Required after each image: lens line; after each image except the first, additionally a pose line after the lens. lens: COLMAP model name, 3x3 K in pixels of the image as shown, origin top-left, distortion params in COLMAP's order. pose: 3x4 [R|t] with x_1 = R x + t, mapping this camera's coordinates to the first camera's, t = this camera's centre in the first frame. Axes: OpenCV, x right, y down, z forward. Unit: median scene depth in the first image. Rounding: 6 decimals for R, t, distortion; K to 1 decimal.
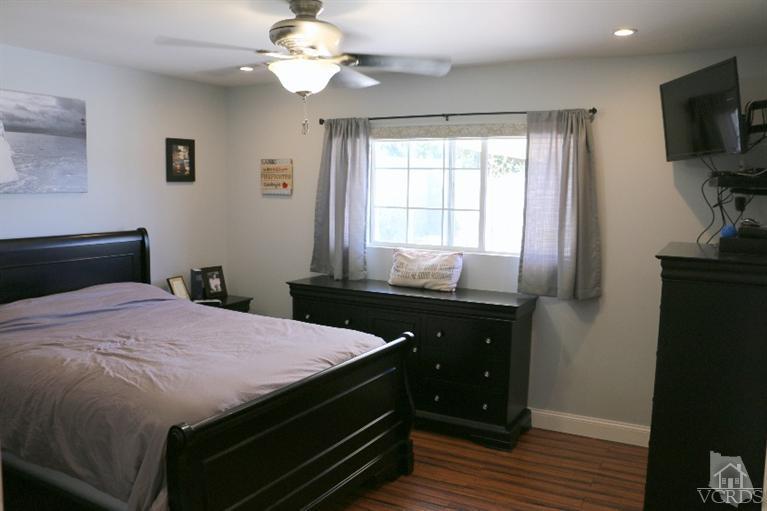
lens RADIAL K [[628.0, 0, 383.5], [0, 628.0, 255.5], [0, 0, 1]] dist [-0.185527, 0.166353]
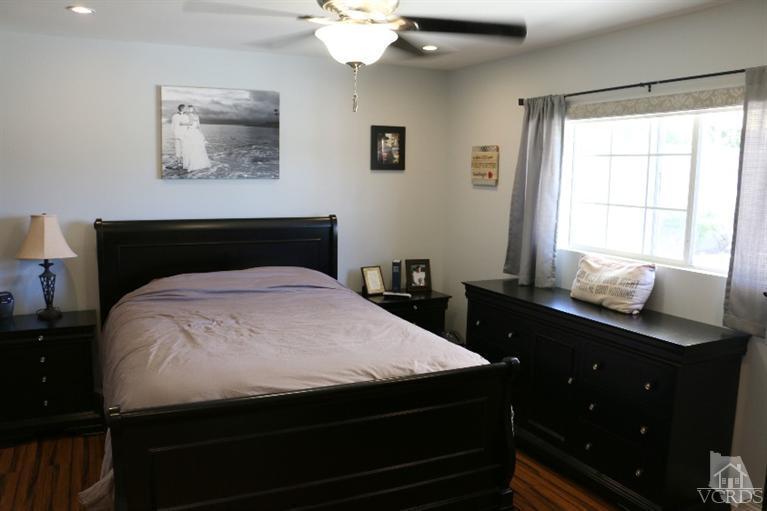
lens RADIAL K [[628.0, 0, 383.5], [0, 628.0, 255.5], [0, 0, 1]] dist [-0.185527, 0.166353]
pose [[0.818931, 0.073352, -0.569186, 0.268676], [-0.068936, 0.997190, 0.029326, -0.014388], [0.569737, 0.015222, 0.821686, 0.199849]]
